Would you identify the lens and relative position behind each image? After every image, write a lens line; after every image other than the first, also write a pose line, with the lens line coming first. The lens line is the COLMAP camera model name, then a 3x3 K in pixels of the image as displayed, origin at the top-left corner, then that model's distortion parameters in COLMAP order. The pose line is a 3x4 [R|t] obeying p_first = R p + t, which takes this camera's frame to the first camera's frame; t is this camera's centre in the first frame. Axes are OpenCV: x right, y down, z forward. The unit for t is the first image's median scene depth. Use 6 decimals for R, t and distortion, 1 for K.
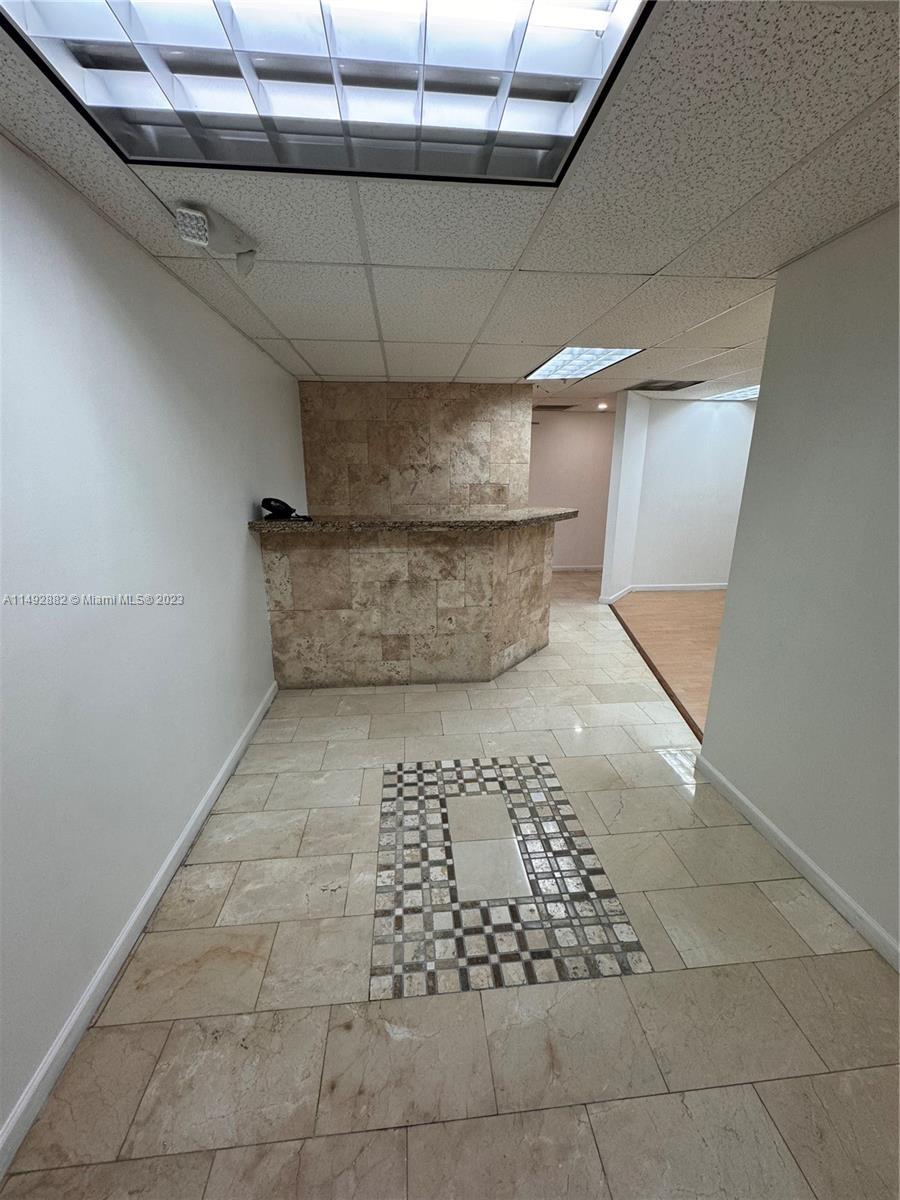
lens RADIAL K [[476.0, 0, 450.0], [0, 476.0, 600.0], [0, 0, 1]] dist [-0.000057, 0.000008]
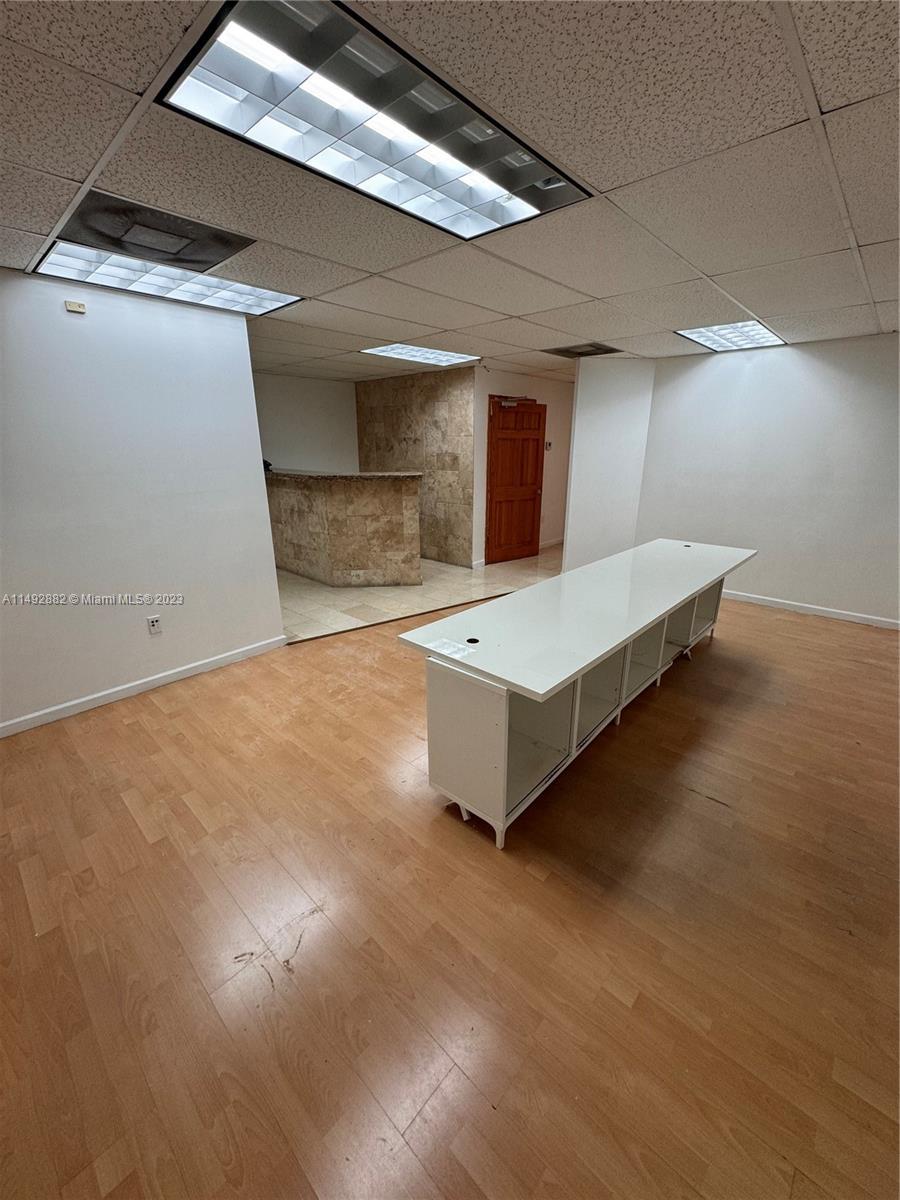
lens RADIAL K [[476.0, 0, 450.0], [0, 476.0, 600.0], [0, 0, 1]] dist [-0.000057, 0.000008]
pose [[0.667643, 0.235023, -0.706411, 1.394781], [-0.196444, 0.970849, 0.137338, -0.066078], [0.718096, 0.047077, 0.694350, 0.240477]]
